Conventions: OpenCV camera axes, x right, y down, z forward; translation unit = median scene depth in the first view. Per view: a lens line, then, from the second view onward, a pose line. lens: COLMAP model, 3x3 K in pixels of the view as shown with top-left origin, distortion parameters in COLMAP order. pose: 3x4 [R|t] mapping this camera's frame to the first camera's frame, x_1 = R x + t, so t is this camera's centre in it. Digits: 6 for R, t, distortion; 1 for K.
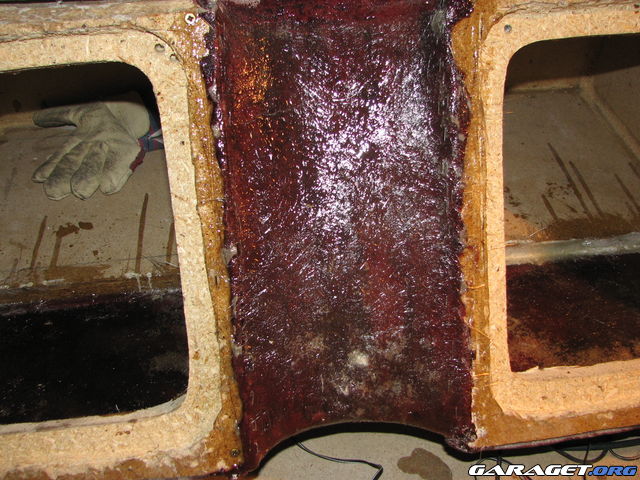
lens RADIAL K [[686.5, 0, 318.1], [0, 686.5, 259.0], [0, 0, 1]] dist [-0.214854, 0.270165]
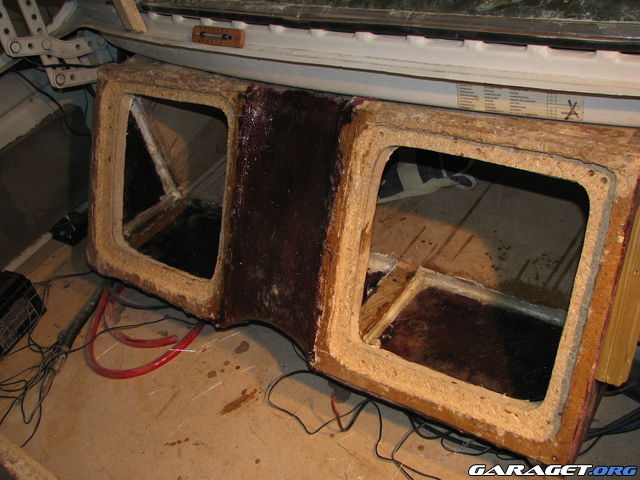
lens RADIAL K [[686.5, 0, 318.1], [0, 686.5, 259.0], [0, 0, 1]] dist [-0.214854, 0.270165]
pose [[0.720453, 0.337829, -0.605656, 0.991162], [-0.314031, 0.937581, 0.149420, -0.196792], [0.618330, 0.082545, 0.781572, -0.307480]]
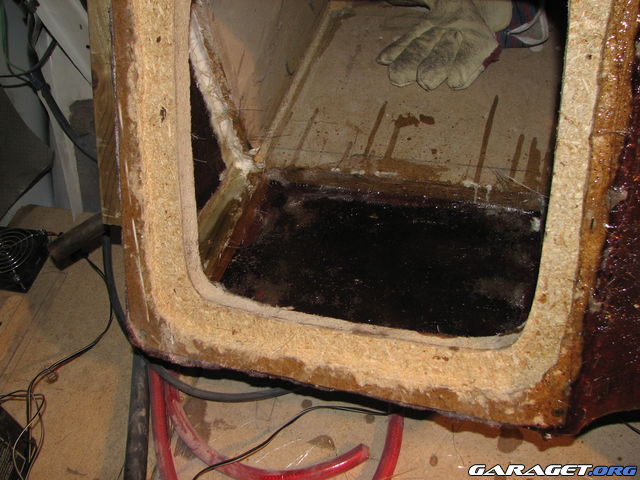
lens RADIAL K [[686.5, 0, 318.1], [0, 686.5, 259.0], [0, 0, 1]] dist [-0.214854, 0.270165]
pose [[0.904626, 0.232723, -0.357059, -0.114644], [-0.170705, 0.965472, 0.196784, -0.024660], [0.390527, -0.117065, 0.913118, 0.068648]]
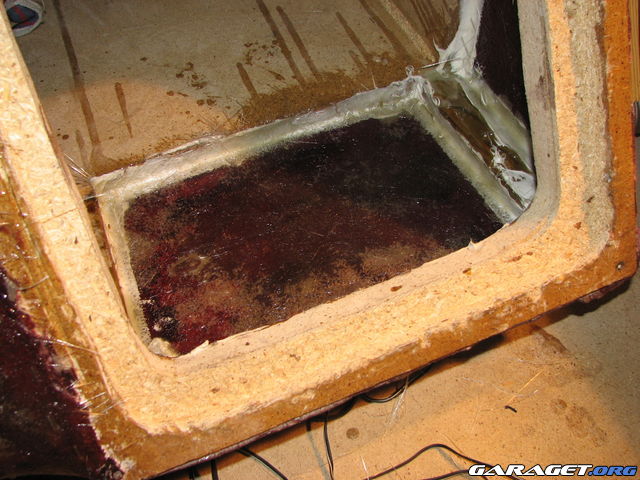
lens RADIAL K [[696.4, 0, 319.4], [0, 696.4, 257.6], [0, 0, 1]] dist [-0.227871, 0.288851]
pose [[0.961828, -0.234906, 0.140378, 0.319312], [0.198088, 0.951571, 0.235103, -0.061977], [-0.188806, -0.198322, 0.961780, 0.265843]]
